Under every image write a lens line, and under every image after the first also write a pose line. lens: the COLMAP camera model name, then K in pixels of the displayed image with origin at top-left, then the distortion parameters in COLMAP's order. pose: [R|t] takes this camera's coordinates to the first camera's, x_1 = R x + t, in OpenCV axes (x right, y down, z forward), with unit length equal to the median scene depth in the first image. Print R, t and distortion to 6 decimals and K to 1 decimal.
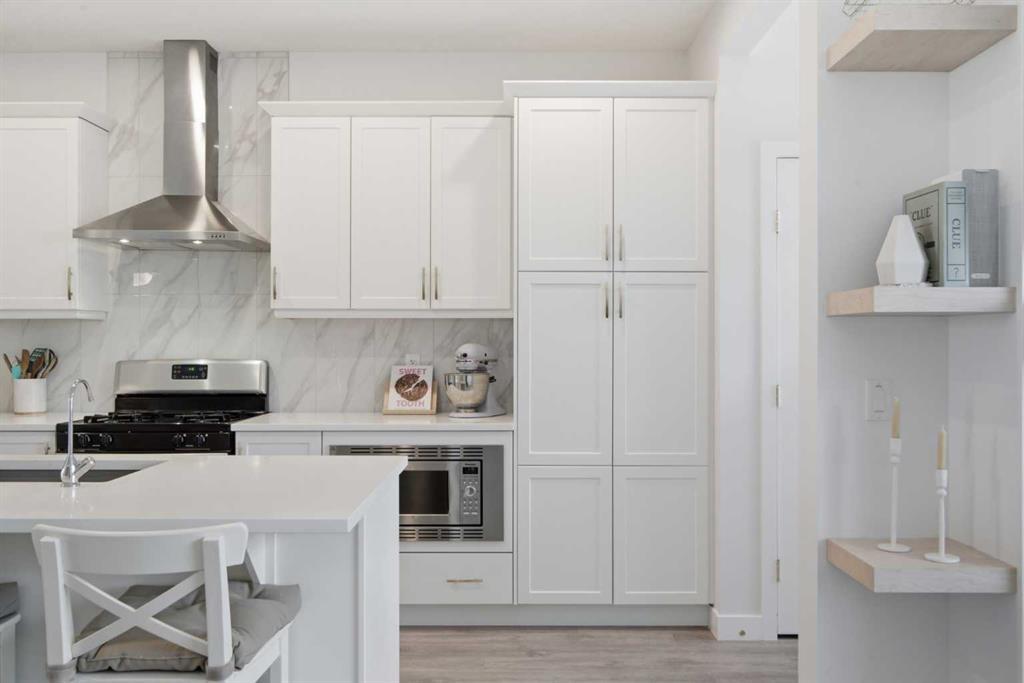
lens RADIAL K [[864.8, 0, 523.4], [0, 864.8, 335.2], [0, 0, 1]] dist [0.004164, 0.012137]
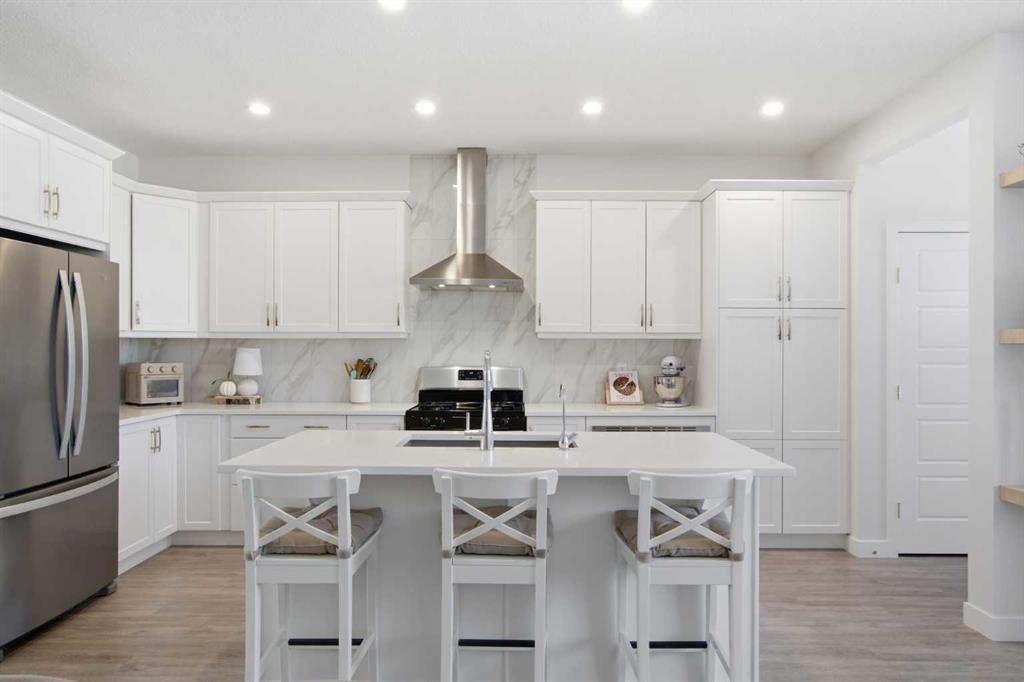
lens RADIAL K [[673.9, 0, 512.0], [0, 673.9, 341.0], [0, 0, 1]] dist [-0.010825, 0.004347]
pose [[0.999990, 0.002499, -0.003636, -0.324818], [-0.002498, 0.999997, 0.000208, -0.015570], [0.003637, -0.000199, 0.999993, -0.136875]]
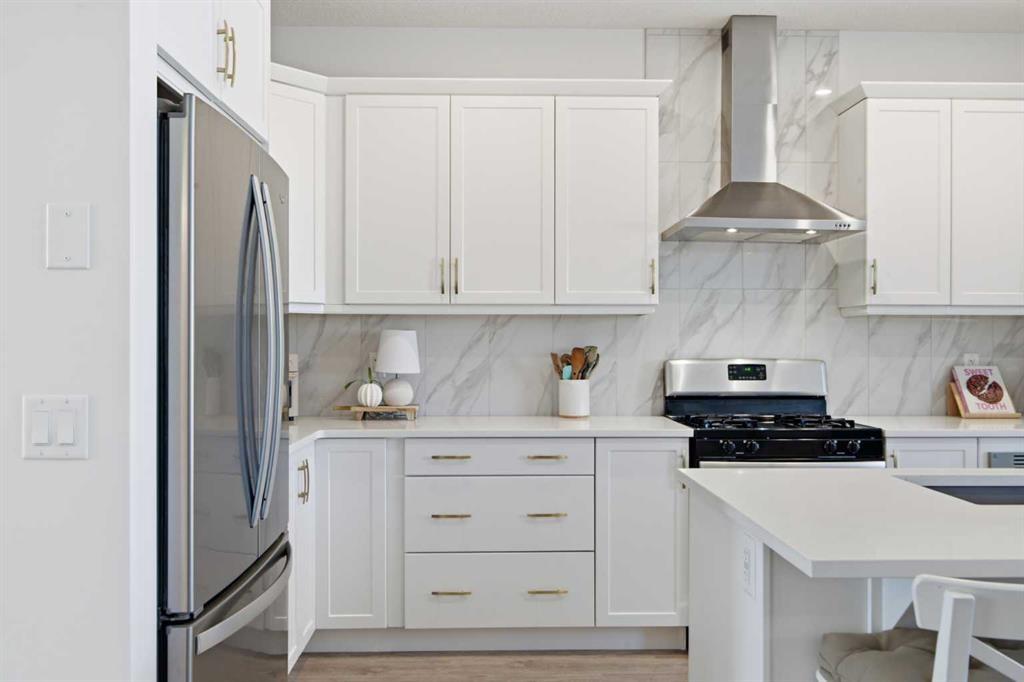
lens RADIAL K [[864.8, 0, 523.4], [0, 864.8, 334.7], [0, 0, 1]] dist [0.004164, 0.012137]
pose [[0.998985, 0.002781, 0.044966, -0.694582], [-0.003011, 0.999983, 0.005044, -0.002190], [-0.044951, -0.005175, 0.998976, 0.083042]]
